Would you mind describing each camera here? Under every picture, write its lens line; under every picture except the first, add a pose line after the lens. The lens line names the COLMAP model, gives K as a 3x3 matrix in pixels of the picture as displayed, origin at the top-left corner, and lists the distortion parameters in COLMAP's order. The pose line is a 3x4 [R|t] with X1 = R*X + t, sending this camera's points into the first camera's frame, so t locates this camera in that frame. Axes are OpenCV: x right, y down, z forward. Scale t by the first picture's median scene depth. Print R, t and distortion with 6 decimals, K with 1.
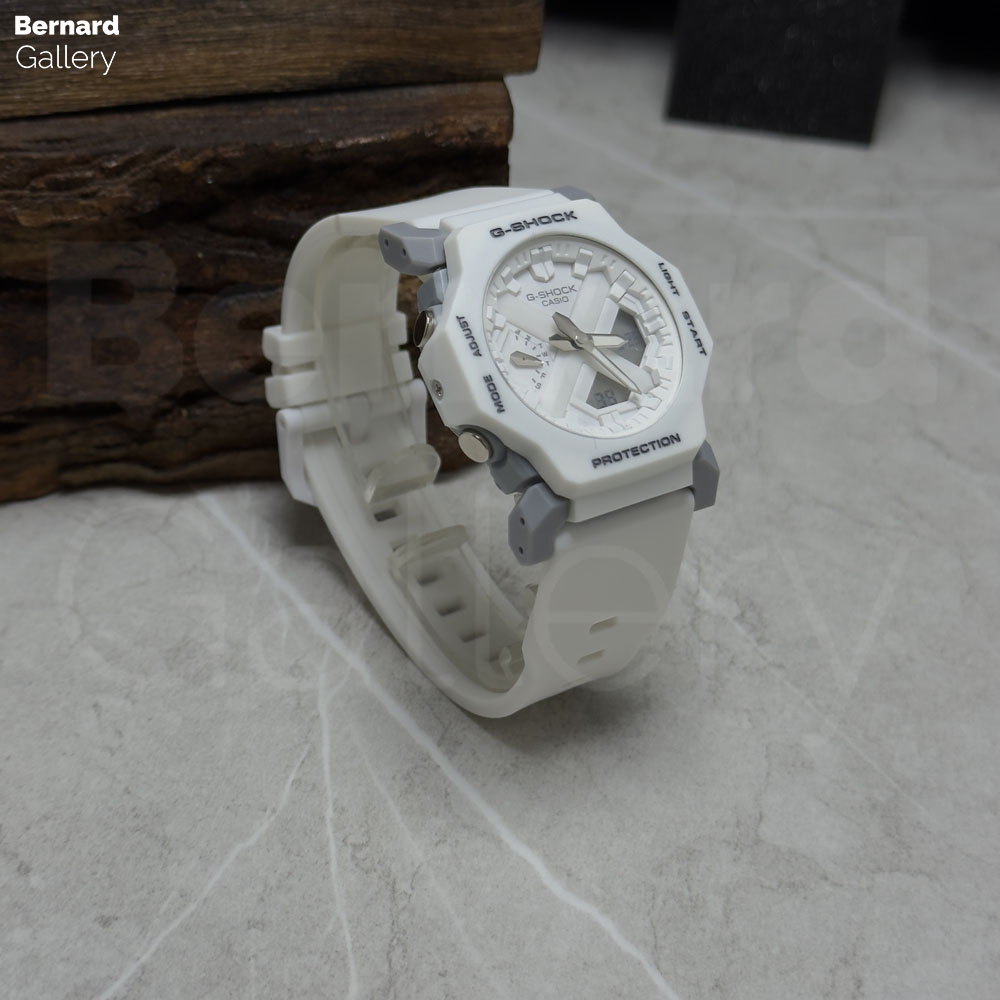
lens RADIAL K [[1940.1, 0, 500.0], [0, 1940.1, 500.0], [0, 0, 1]] dist [0.197342, -0.452417]
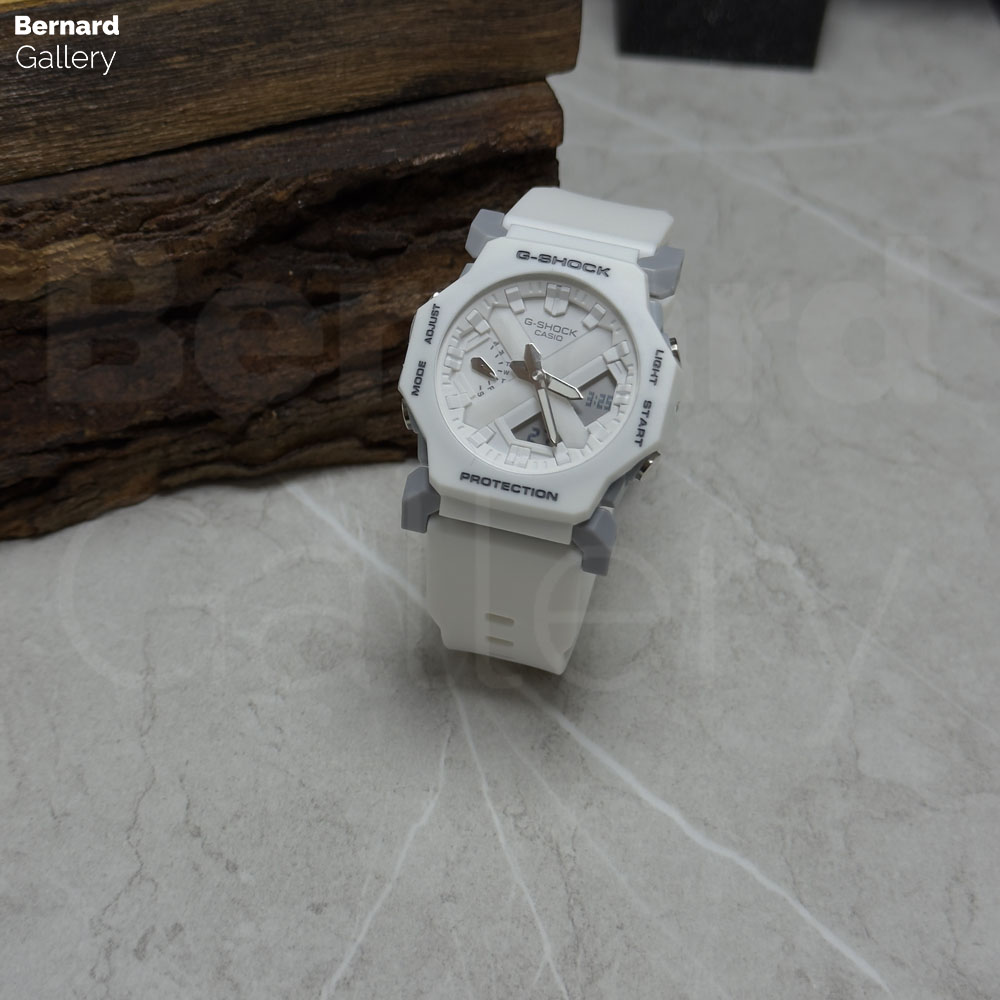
lens RADIAL K [[1940.1, 0, 500.0], [0, 1940.1, 500.0], [0, 0, 1]] dist [0.197342, -0.452417]
pose [[0.992386, -0.079254, 0.094276, -0.158297], [0.070510, 0.993192, 0.092725, -0.097667], [-0.100983, -0.085371, 0.991218, -0.084136]]
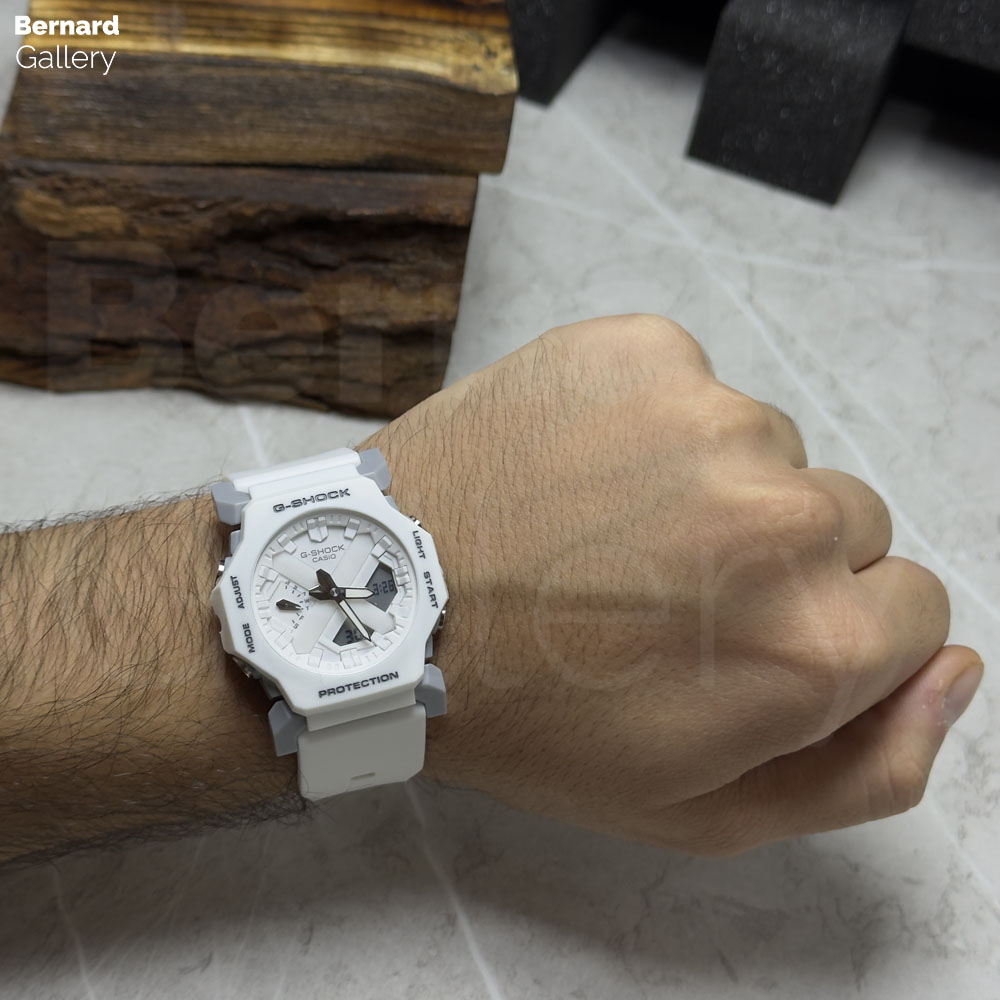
lens RADIAL K [[1940.1, 0, 500.0], [0, 1940.1, 500.0], [0, 0, 1]] dist [0.197342, -0.452417]
pose [[0.972495, 0.200414, -0.118692, 0.272565], [-0.185758, 0.974753, 0.123895, -0.180132], [0.140525, -0.098440, 0.985171, -0.546651]]
